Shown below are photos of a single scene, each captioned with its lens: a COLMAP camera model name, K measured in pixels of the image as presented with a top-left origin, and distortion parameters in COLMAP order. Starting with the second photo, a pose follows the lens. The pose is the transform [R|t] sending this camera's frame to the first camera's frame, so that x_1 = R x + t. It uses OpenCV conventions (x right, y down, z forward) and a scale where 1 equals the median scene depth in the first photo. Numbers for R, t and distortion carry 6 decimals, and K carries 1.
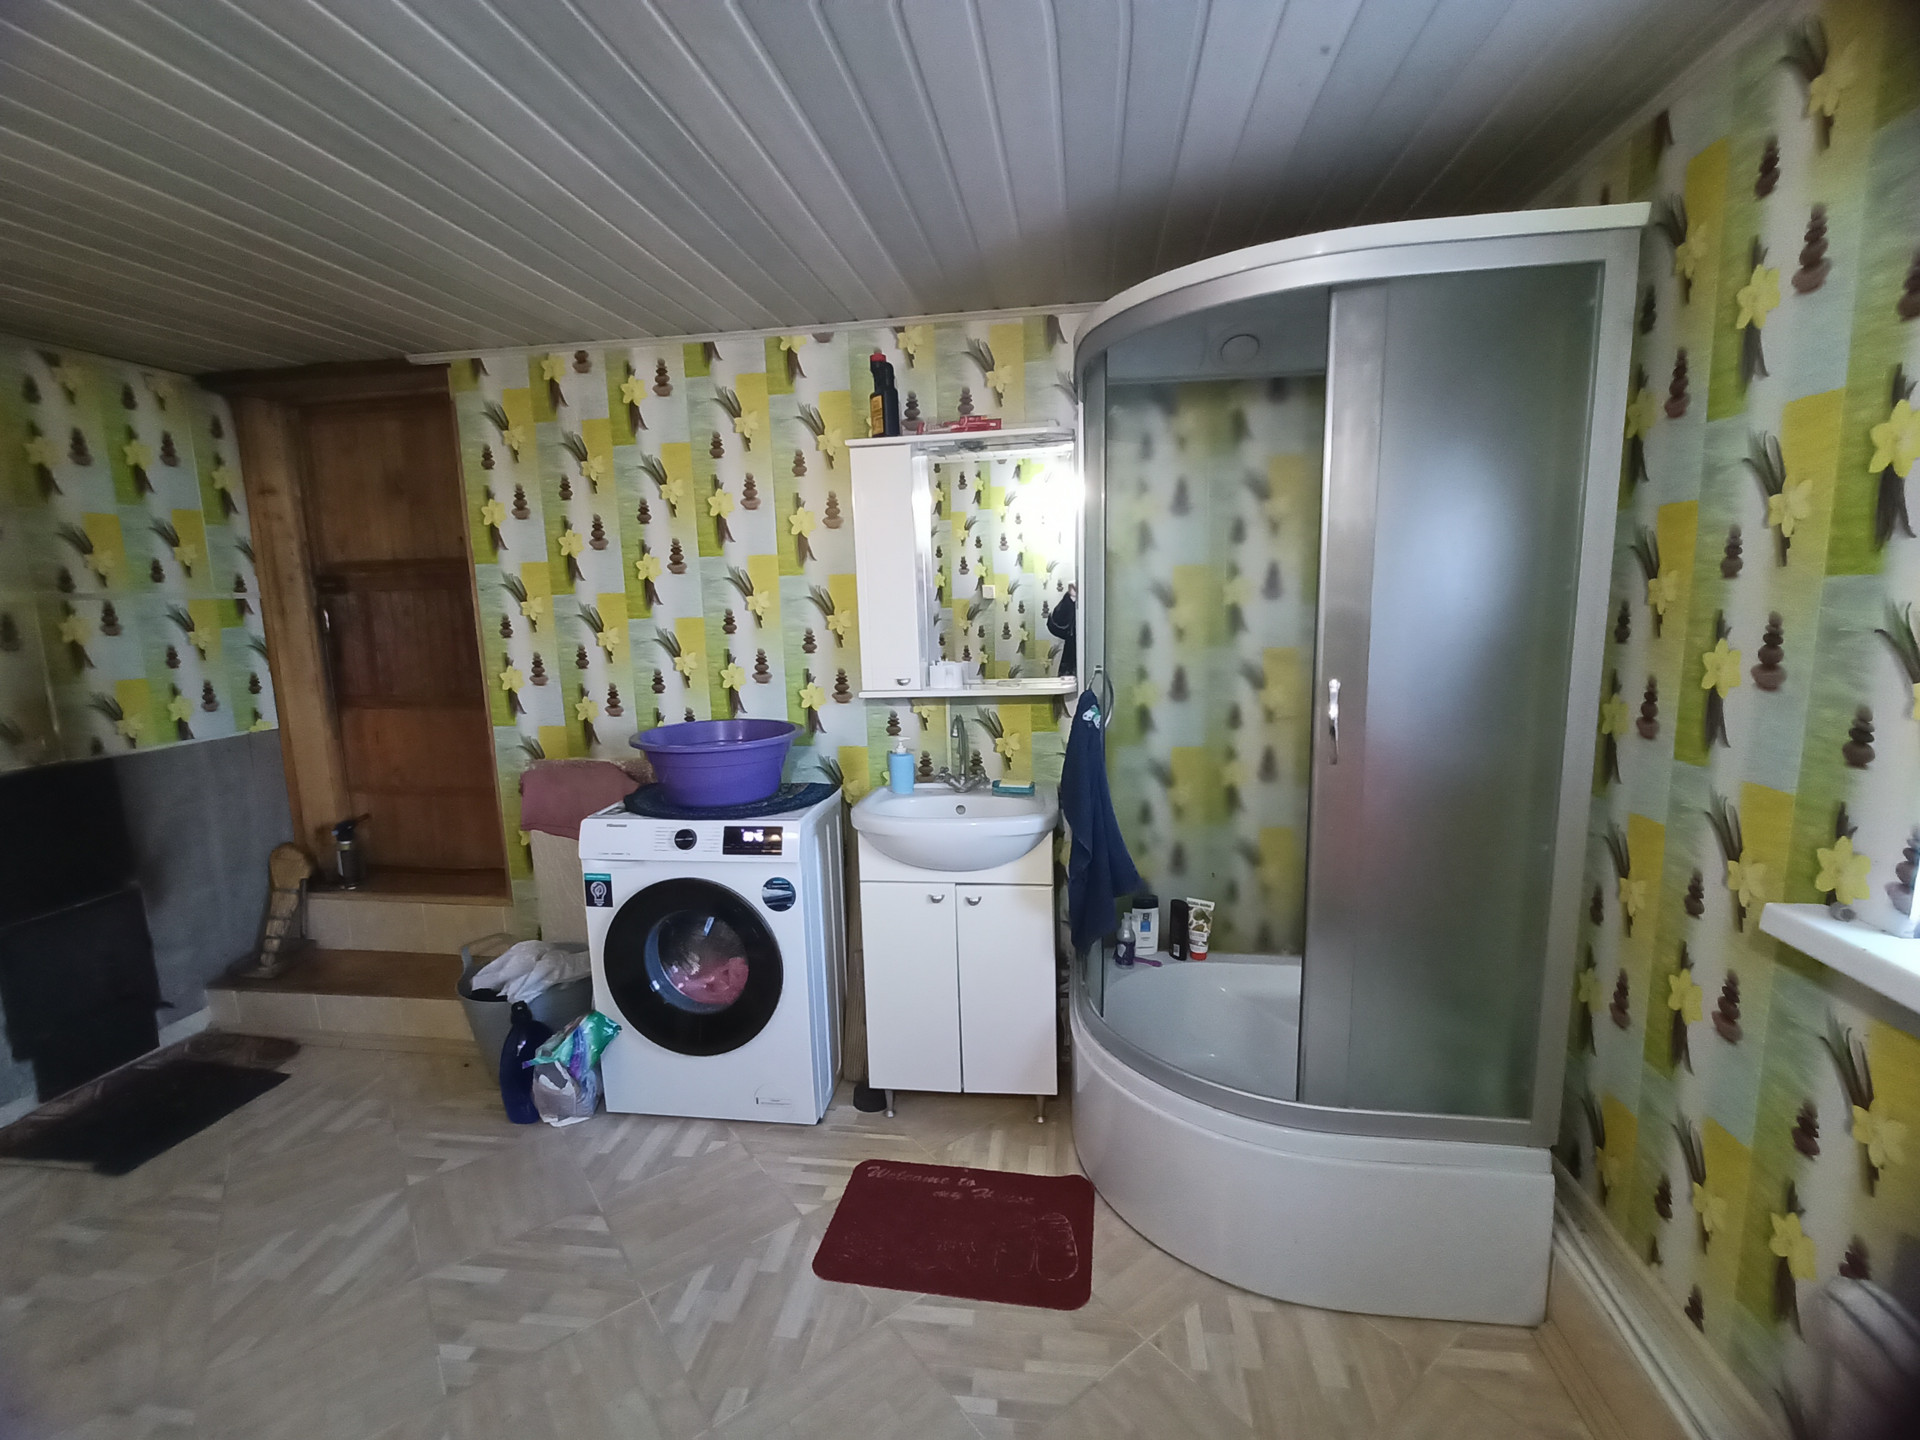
lens RADIAL K [[861.5, 0, 959.6], [0, 861.5, 723.0], [0, 0, 1]] dist [0.001328, -0.000272]
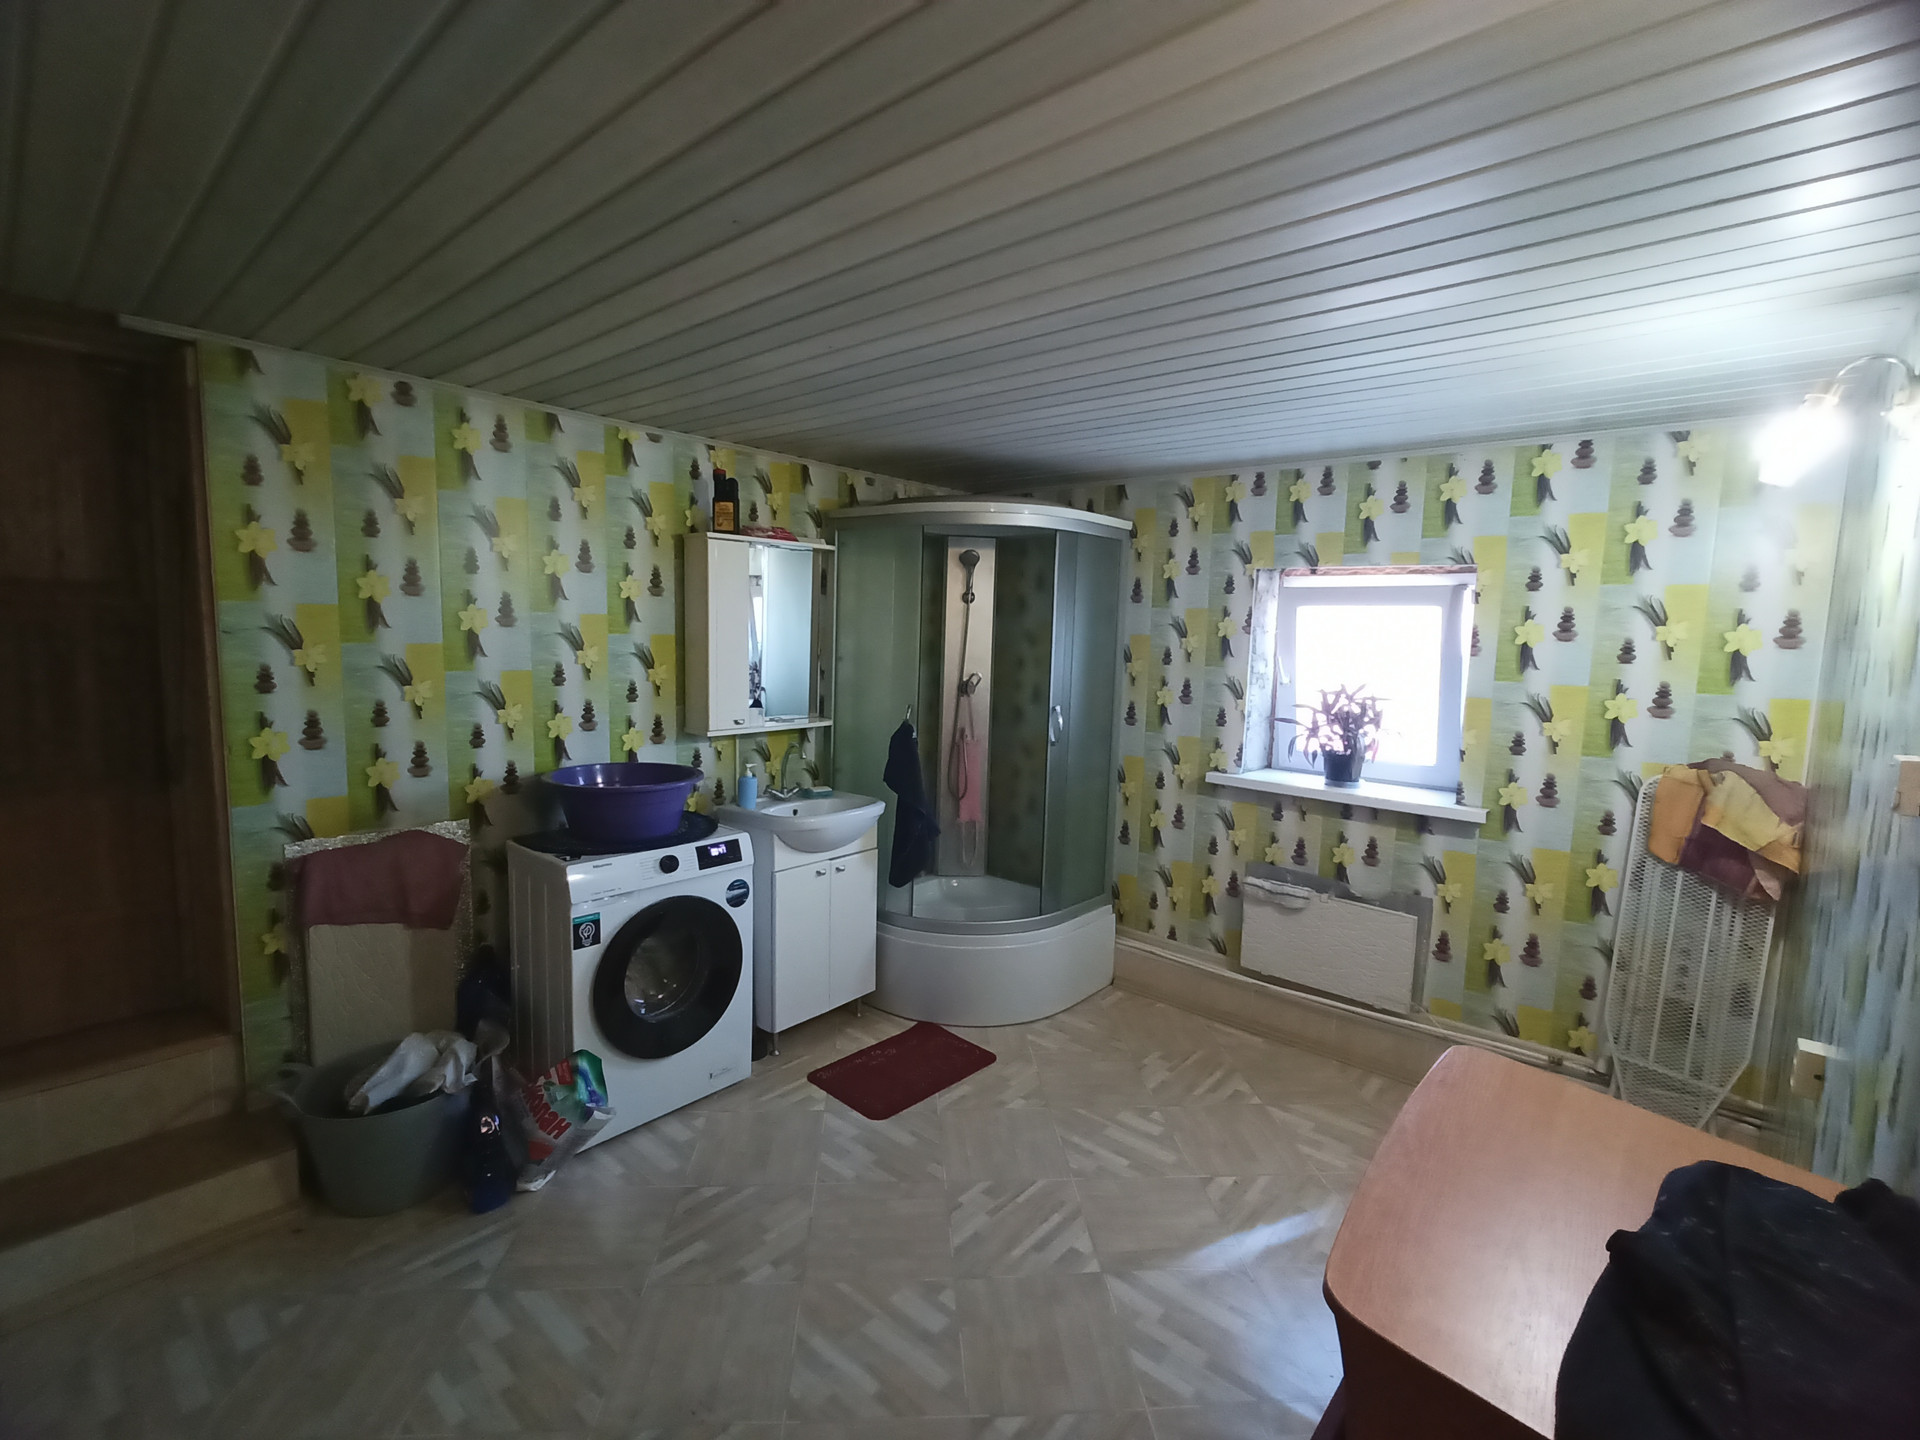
lens RADIAL K [[861.5, 0, 957.5], [0, 861.5, 723.4], [0, 0, 1]] dist [0.001328, -0.000272]
pose [[0.541262, -0.046976, 0.839541, -0.942329], [0.083968, 0.996467, 0.001621, -0.020053], [-0.836651, 0.069617, 0.543295, 0.028732]]
